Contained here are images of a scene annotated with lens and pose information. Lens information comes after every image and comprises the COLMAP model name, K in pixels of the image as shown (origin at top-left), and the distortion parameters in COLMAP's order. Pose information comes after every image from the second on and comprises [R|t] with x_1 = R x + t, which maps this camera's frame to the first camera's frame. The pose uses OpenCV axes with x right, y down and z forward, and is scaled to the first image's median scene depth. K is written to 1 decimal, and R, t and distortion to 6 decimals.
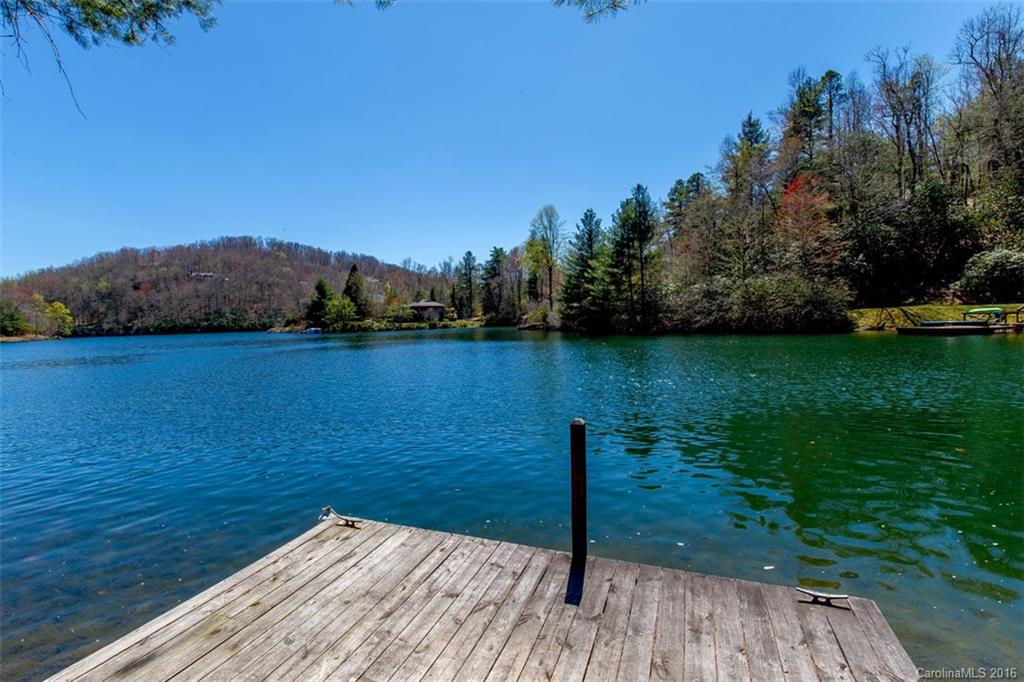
lens RADIAL K [[468.0, 0, 527.4], [0, 468.0, 345.6], [0, 0, 1]] dist [0.001317, -0.002403]
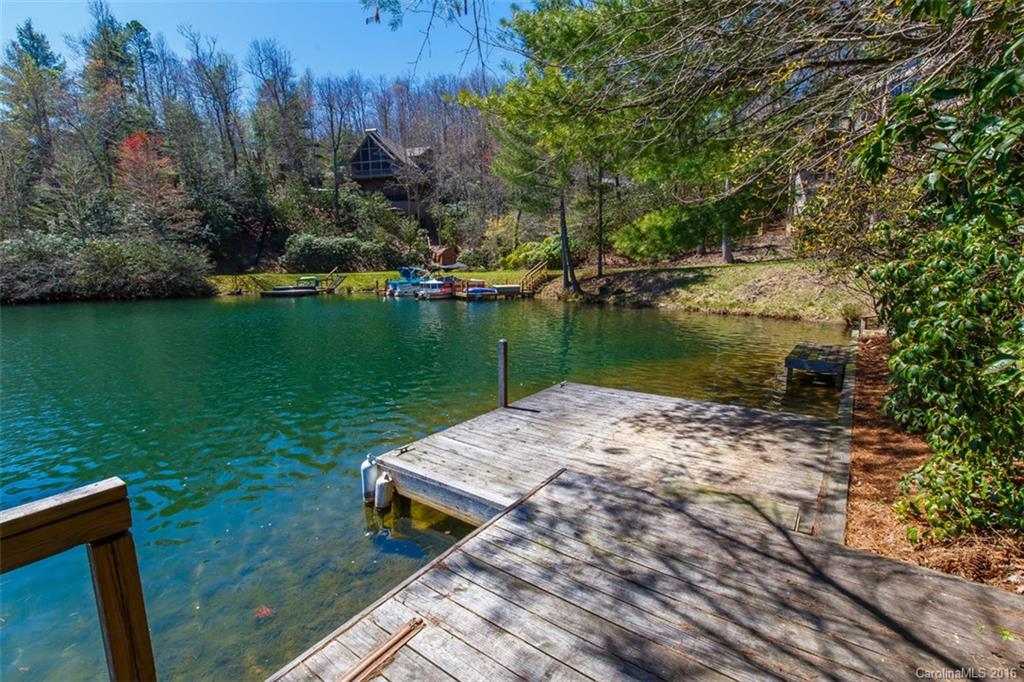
lens RADIAL K [[468.0, 0, 514.4], [0, 468.0, 344.7], [0, 0, 1]] dist [0.001317, -0.002403]
pose [[0.255940, -0.131039, 0.957770, -0.177656], [0.062711, 0.990934, 0.118818, -0.005195], [-0.964657, 0.029653, 0.261837, 0.042555]]
